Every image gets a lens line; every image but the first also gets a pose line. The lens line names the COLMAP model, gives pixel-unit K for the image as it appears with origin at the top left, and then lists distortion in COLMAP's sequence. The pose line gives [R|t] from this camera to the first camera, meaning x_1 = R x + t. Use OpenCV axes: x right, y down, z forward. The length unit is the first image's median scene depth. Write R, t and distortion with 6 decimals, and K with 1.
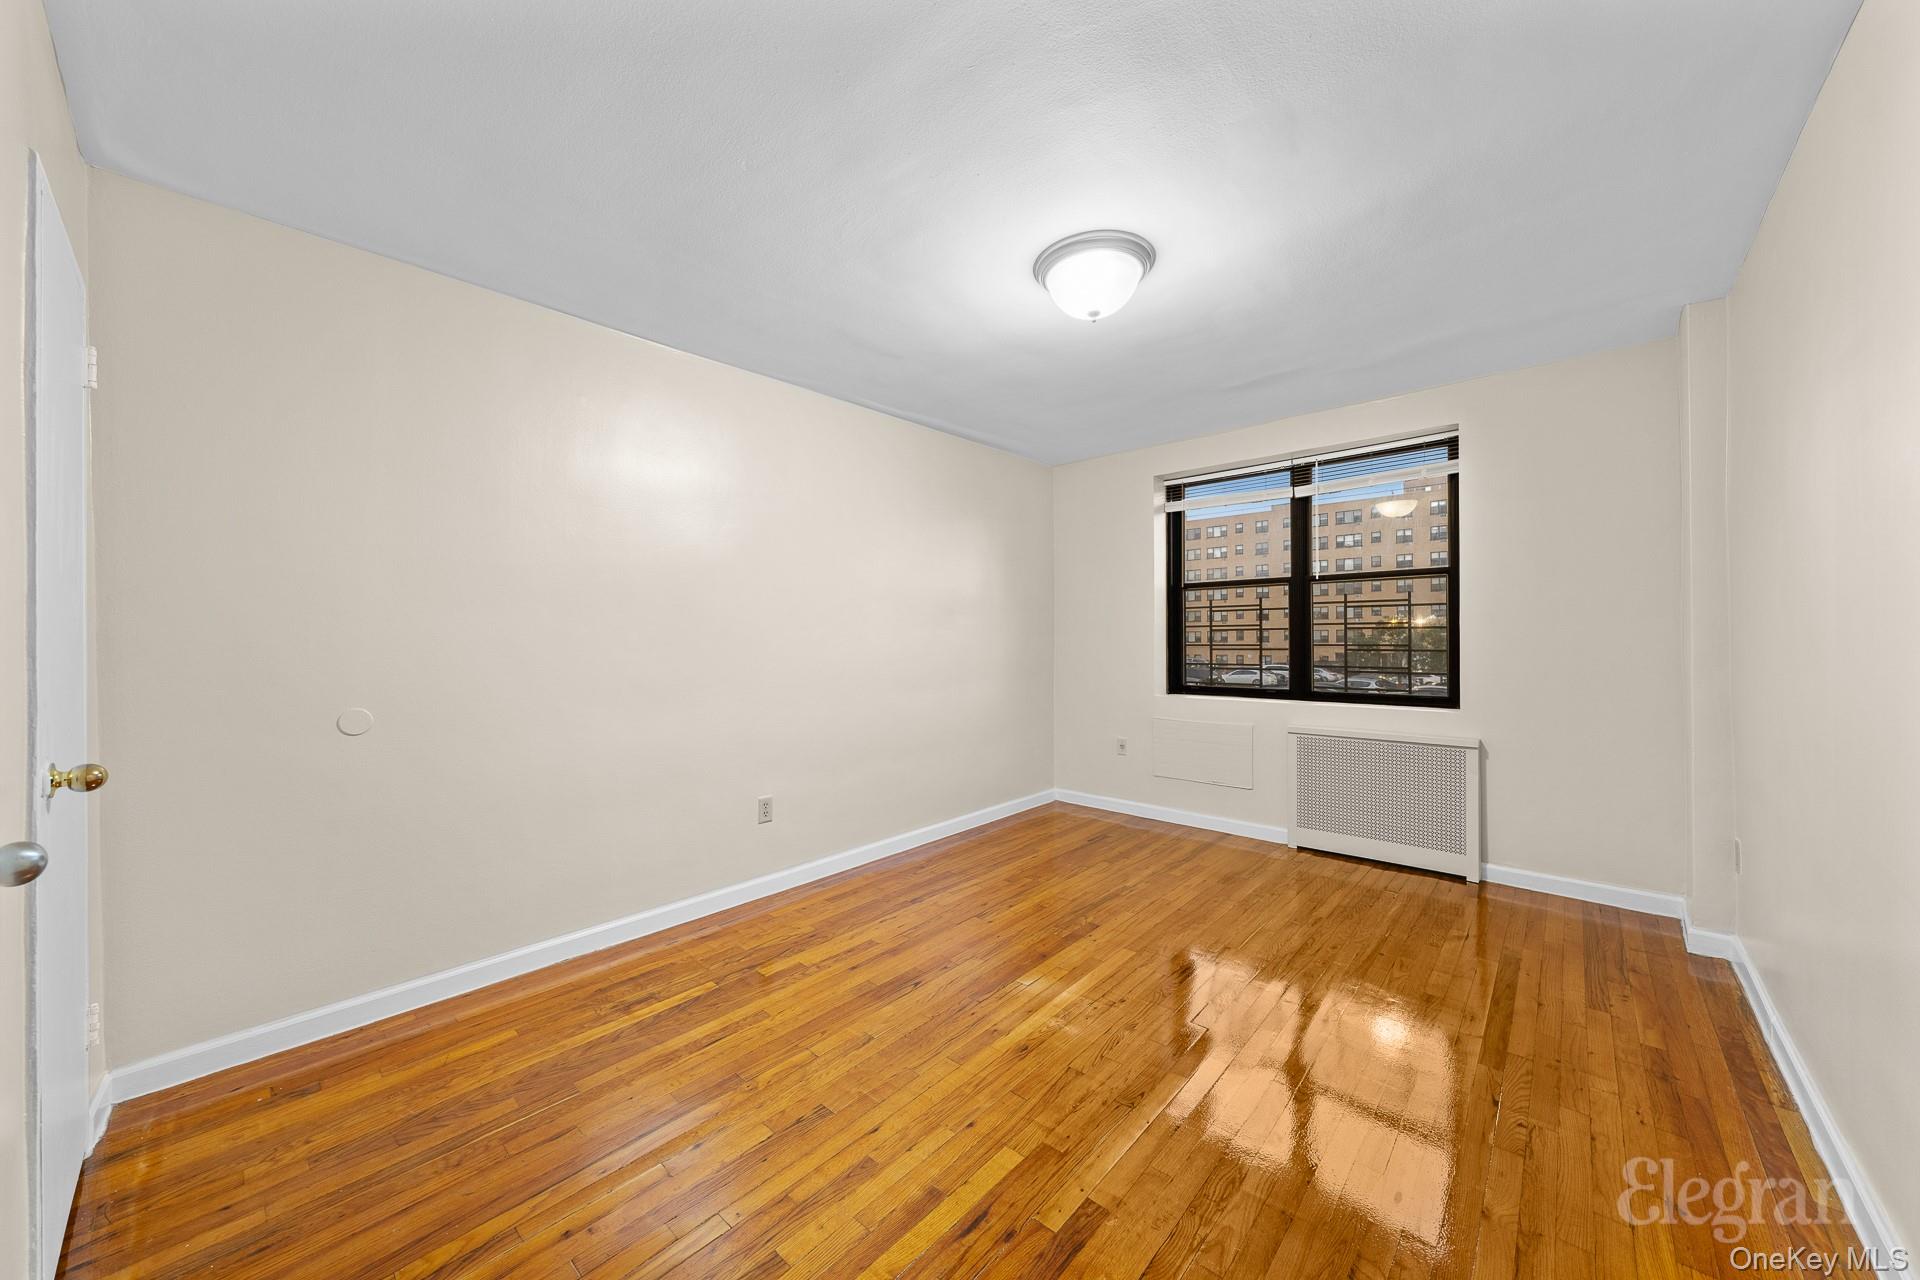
lens RADIAL K [[684.5, 0, 960.0], [0, 684.5, 640.0], [0, 0, 1]] dist [0.000286, 0.000000]
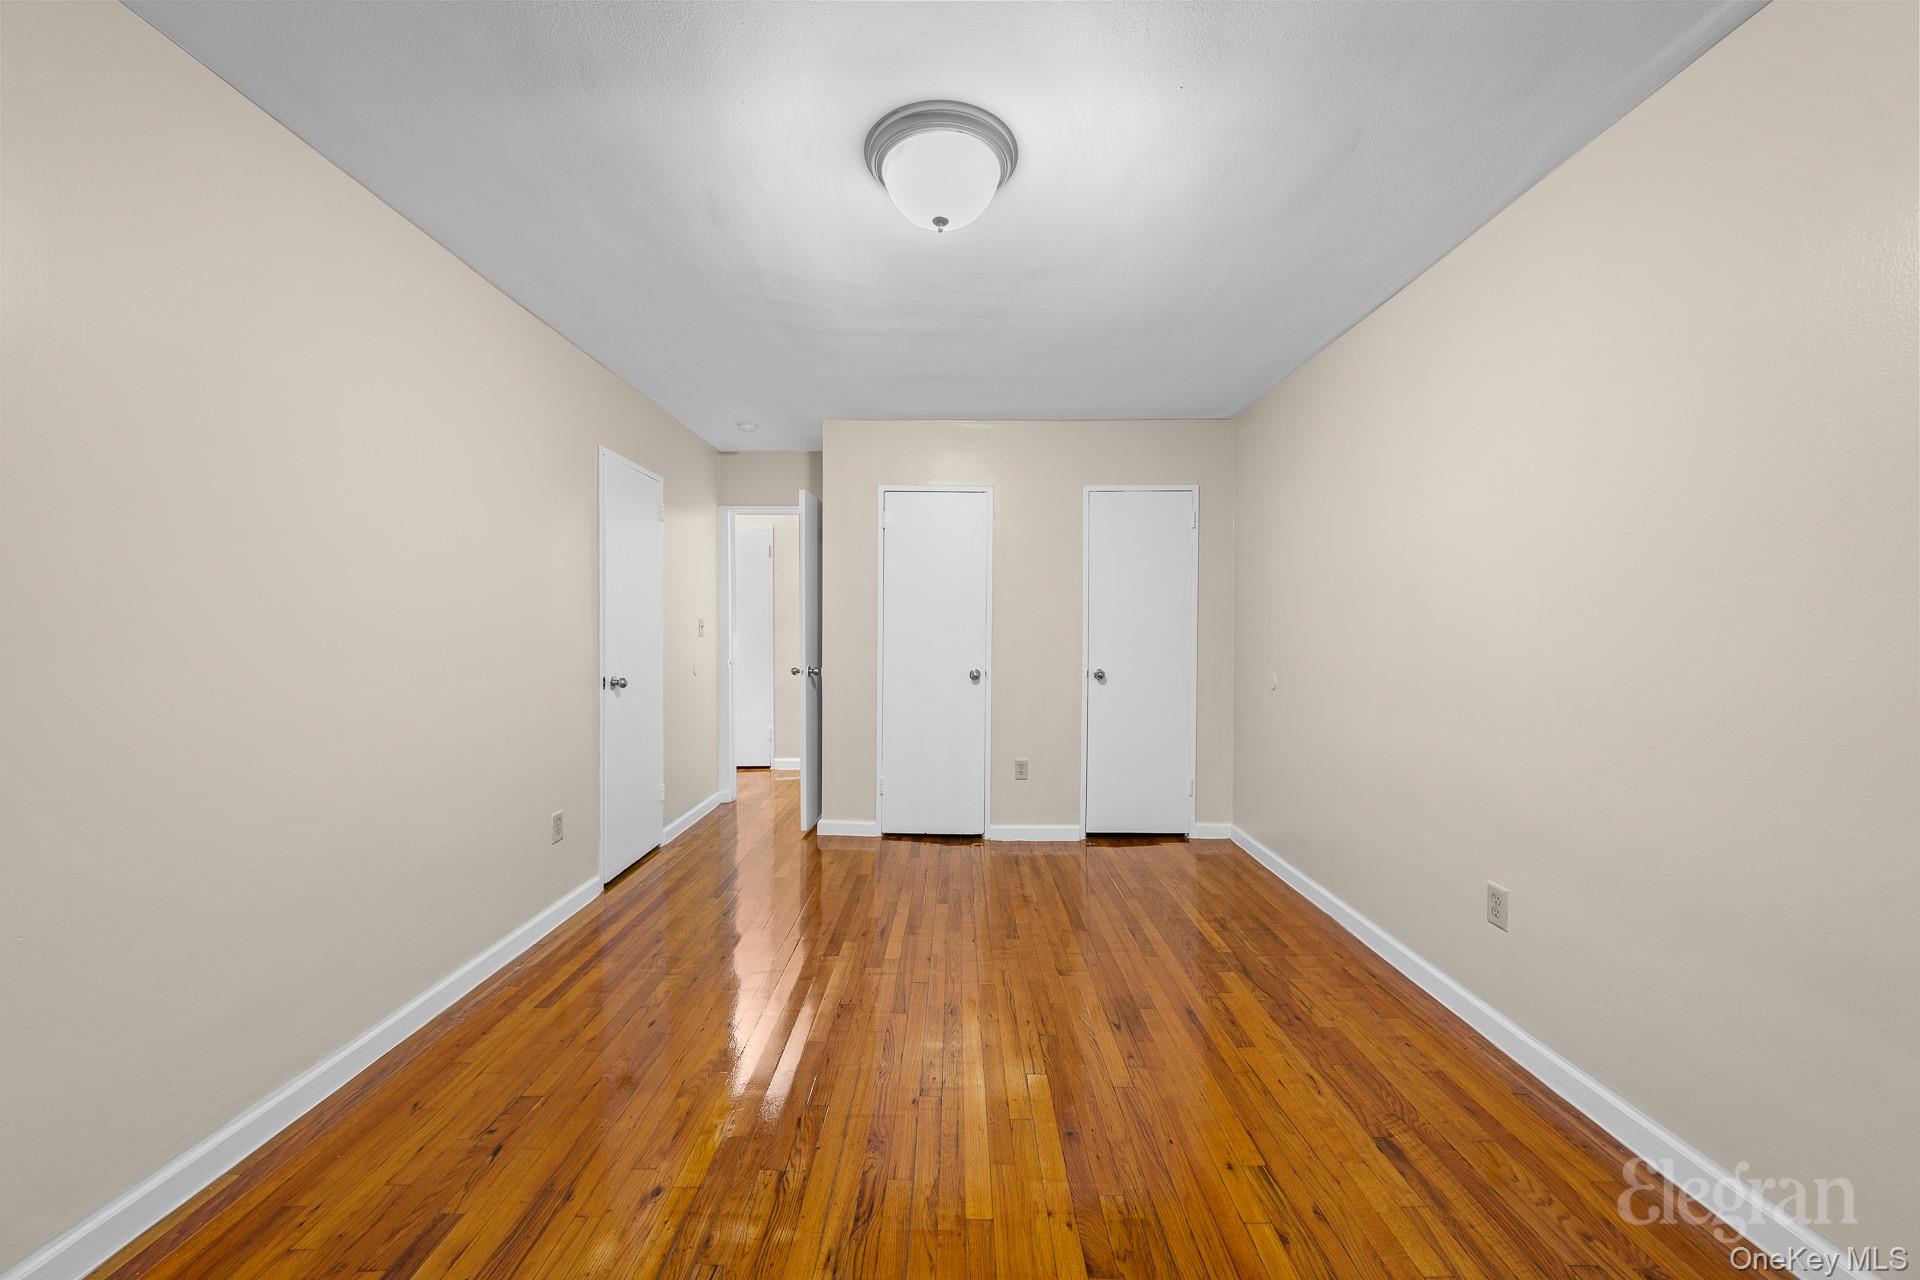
lens RADIAL K [[684.5, 0, 960.0], [0, 684.5, 640.0], [0, 0, 1]] dist [0.000286, 0.000000]
pose [[-0.747469, 0.015038, -0.664127, 0.692567], [0.003163, 0.999813, 0.019079, -0.016345], [0.664289, 0.012161, -0.747376, 1.571136]]
